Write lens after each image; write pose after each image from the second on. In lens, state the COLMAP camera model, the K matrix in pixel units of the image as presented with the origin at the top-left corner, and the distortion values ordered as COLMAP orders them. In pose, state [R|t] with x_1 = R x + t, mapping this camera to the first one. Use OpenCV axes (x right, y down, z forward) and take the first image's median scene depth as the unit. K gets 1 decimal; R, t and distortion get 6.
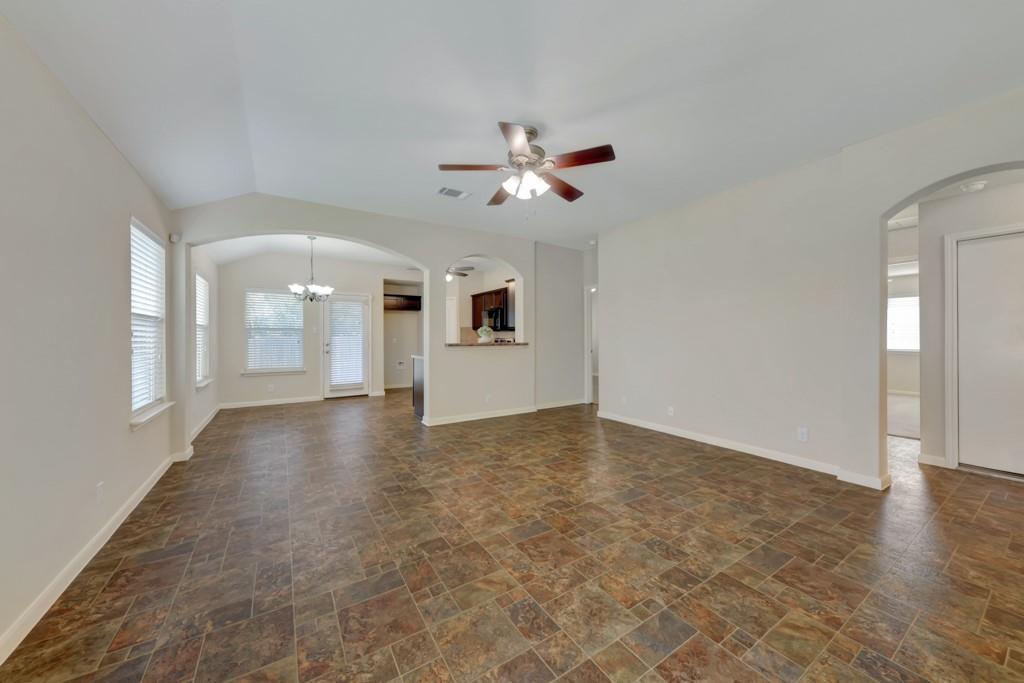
lens RADIAL K [[356.9, 0, 509.2], [0, 356.9, 336.0], [0, 0, 1]] dist [0.002882, -0.001597]
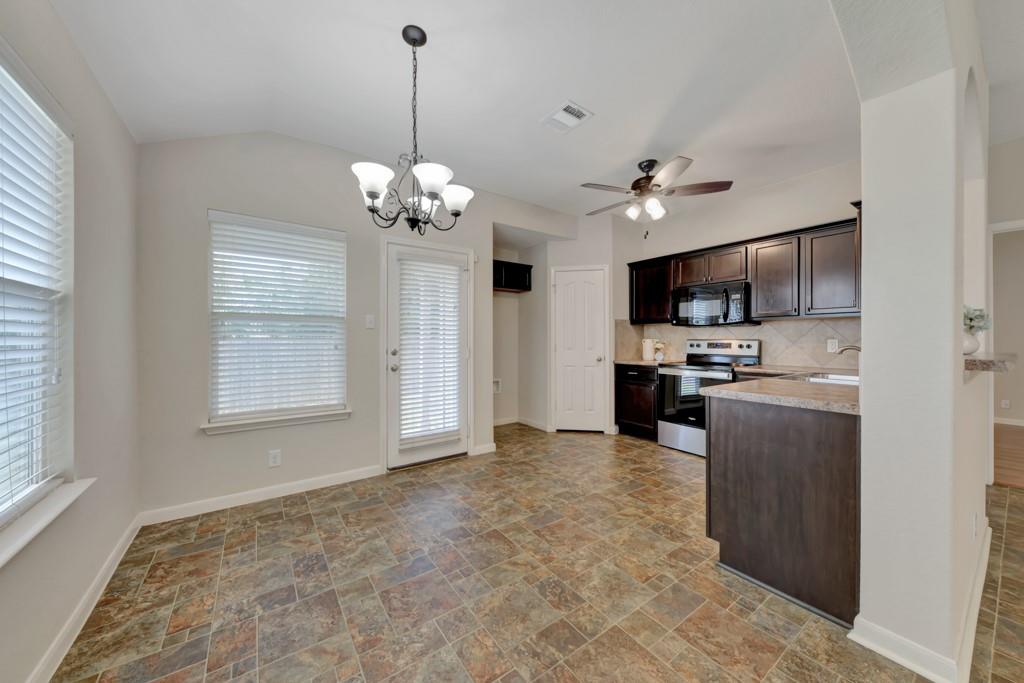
lens RADIAL K [[356.9, 0, 504.3], [0, 356.9, 335.8], [0, 0, 1]] dist [0.002882, -0.001597]
pose [[0.999265, -0.000281, 0.038344, -0.136152], [0.000409, 0.999994, -0.003338, -0.002584], [-0.038343, 0.003352, 0.999259, -0.092604]]
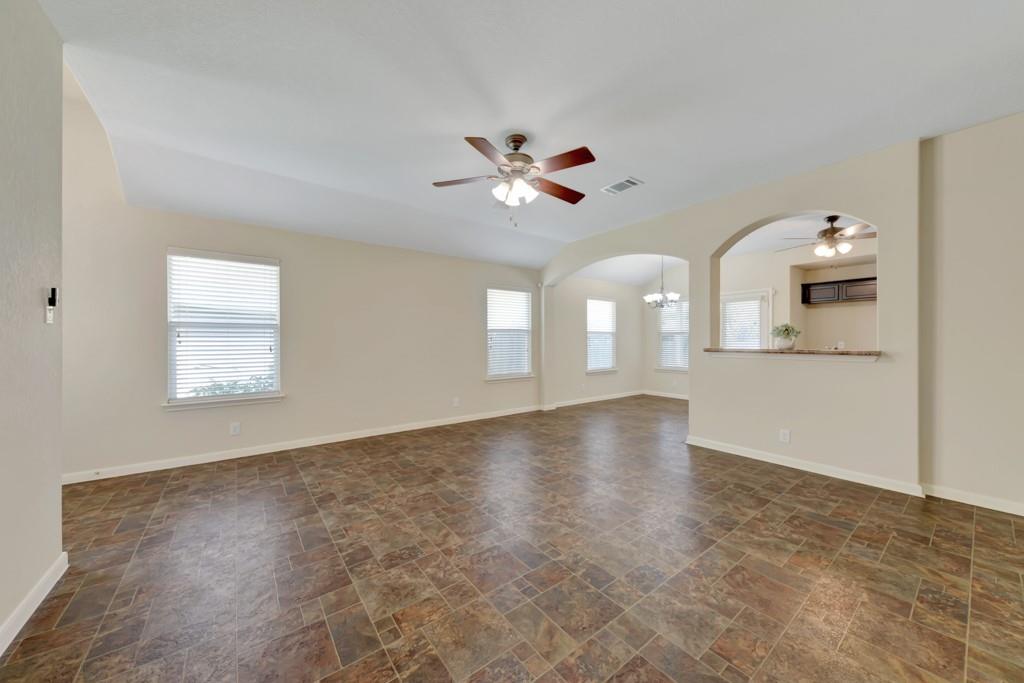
lens RADIAL K [[356.9, 0, 515.9], [0, 356.9, 347.4], [0, 0, 1]] dist [0.002882, -0.001597]
pose [[0.099651, 0.020943, -0.994802, 1.768487], [0.004754, 0.999757, 0.021524, -0.001435], [0.995011, -0.006874, 0.099527, 1.499653]]
